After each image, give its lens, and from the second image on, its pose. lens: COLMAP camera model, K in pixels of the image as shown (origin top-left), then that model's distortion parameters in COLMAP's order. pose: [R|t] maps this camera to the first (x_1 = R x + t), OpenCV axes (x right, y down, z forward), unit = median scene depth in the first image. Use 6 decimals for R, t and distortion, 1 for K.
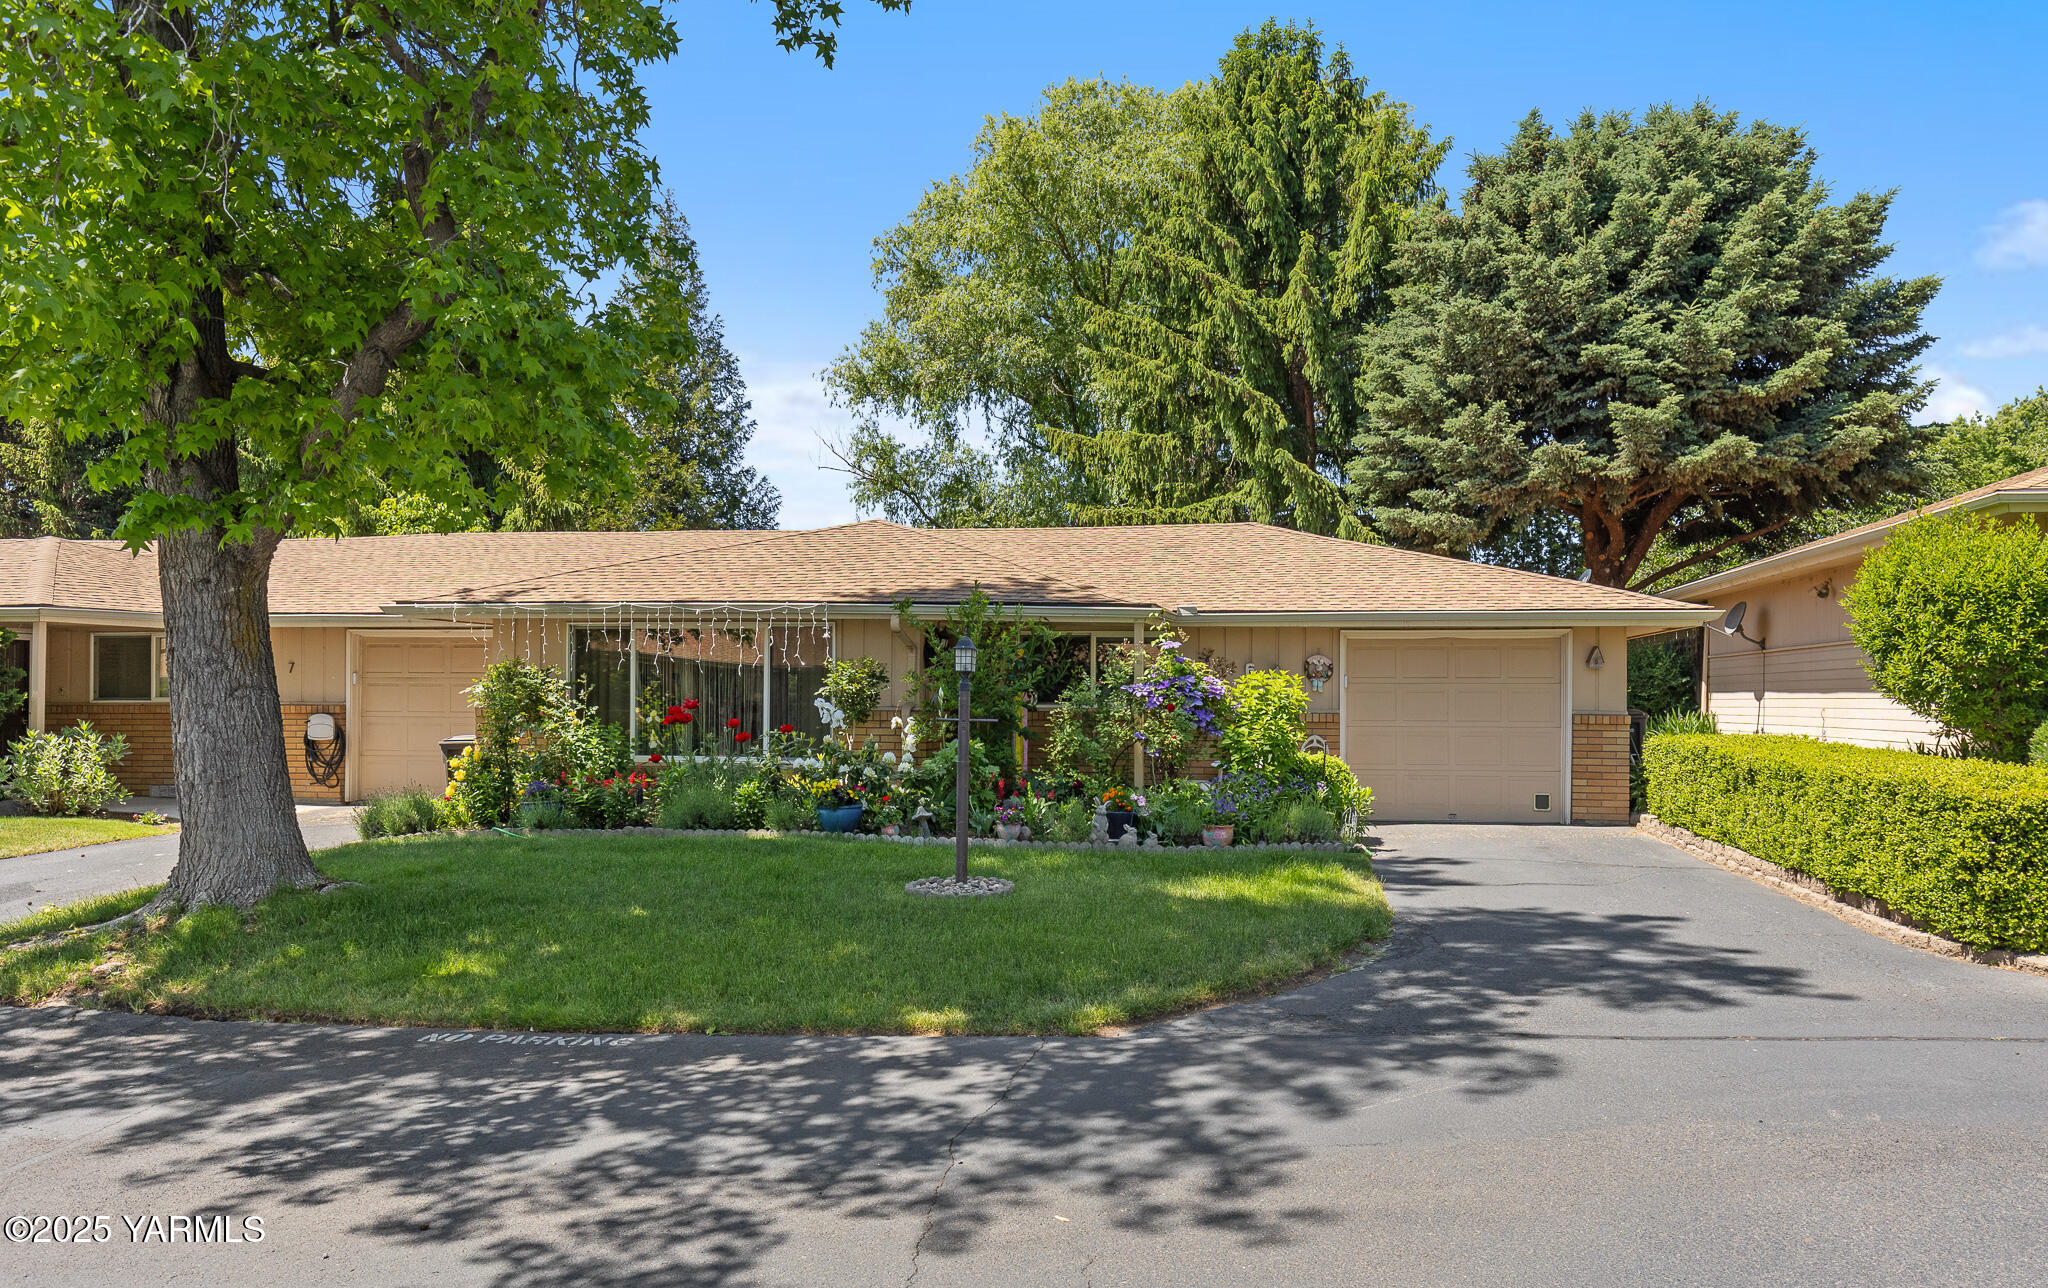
lens RADIAL K [[1381.9, 0, 1025.3], [0, 1381.9, 648.6], [0, 0, 1]] dist [0.002700, 0.001132]
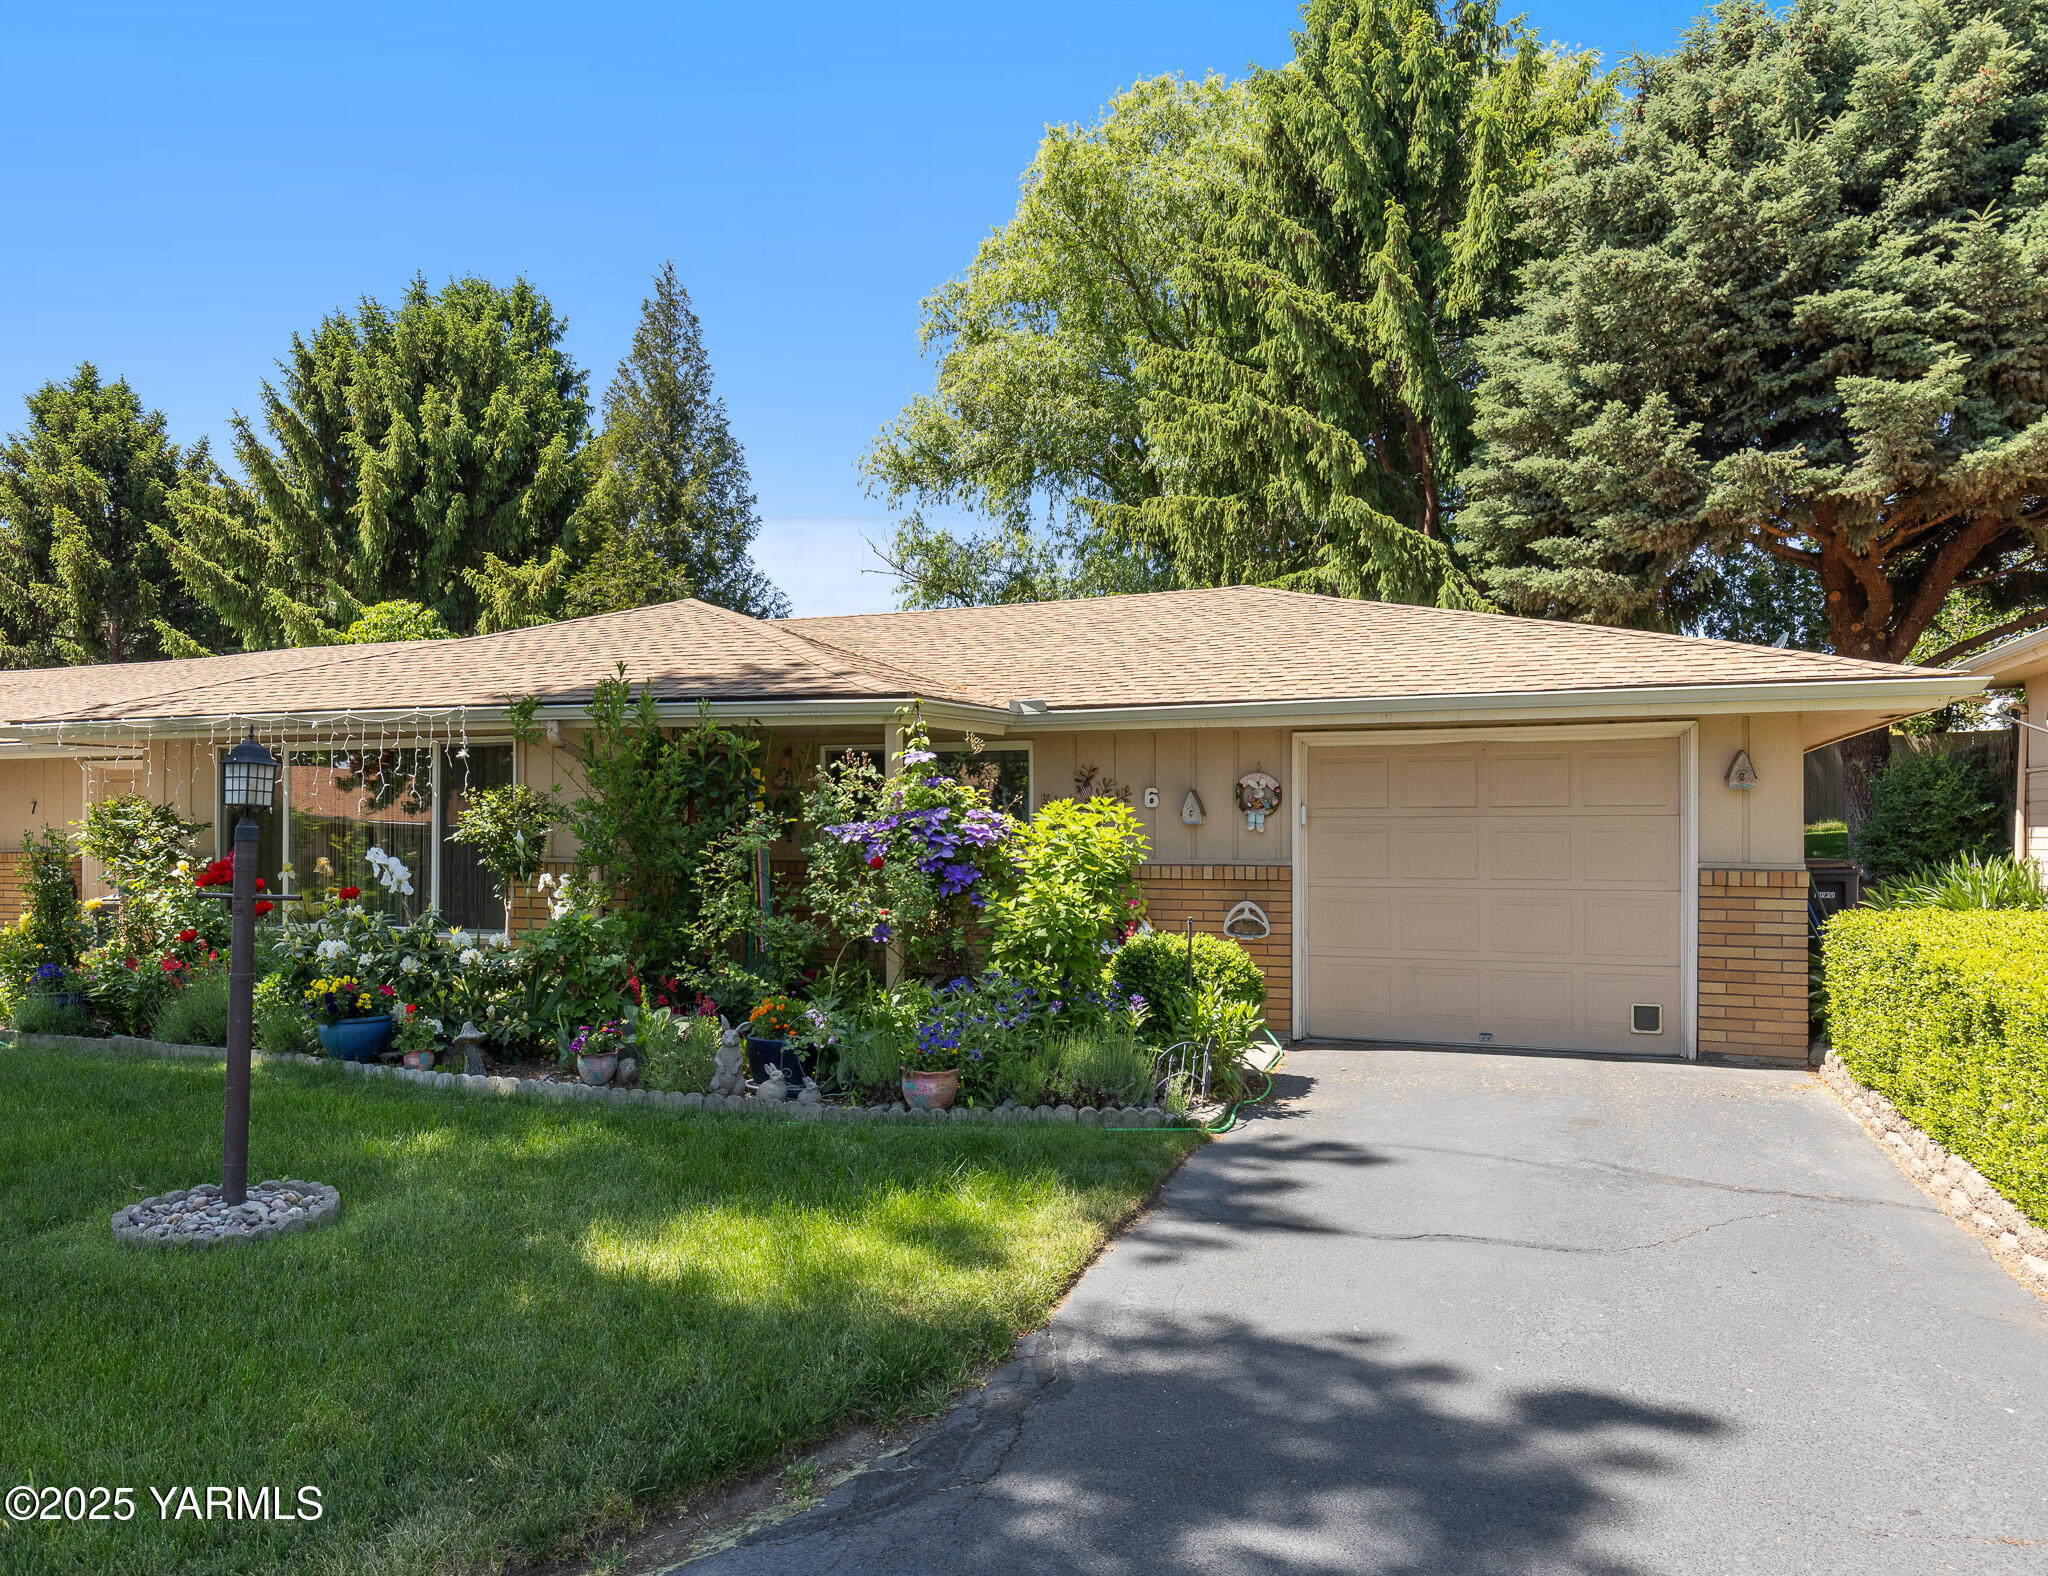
lens RADIAL K [[1294.0, 0, 1023.0], [0, 1294.0, 789.6], [0, 0, 1]] dist [-0.000357, 0.001654]
pose [[0.968170, -0.012340, -0.249991, 0.191489], [0.013613, 0.999902, 0.003366, 0.006334], [0.249925, -0.006662, 0.968242, 0.301262]]
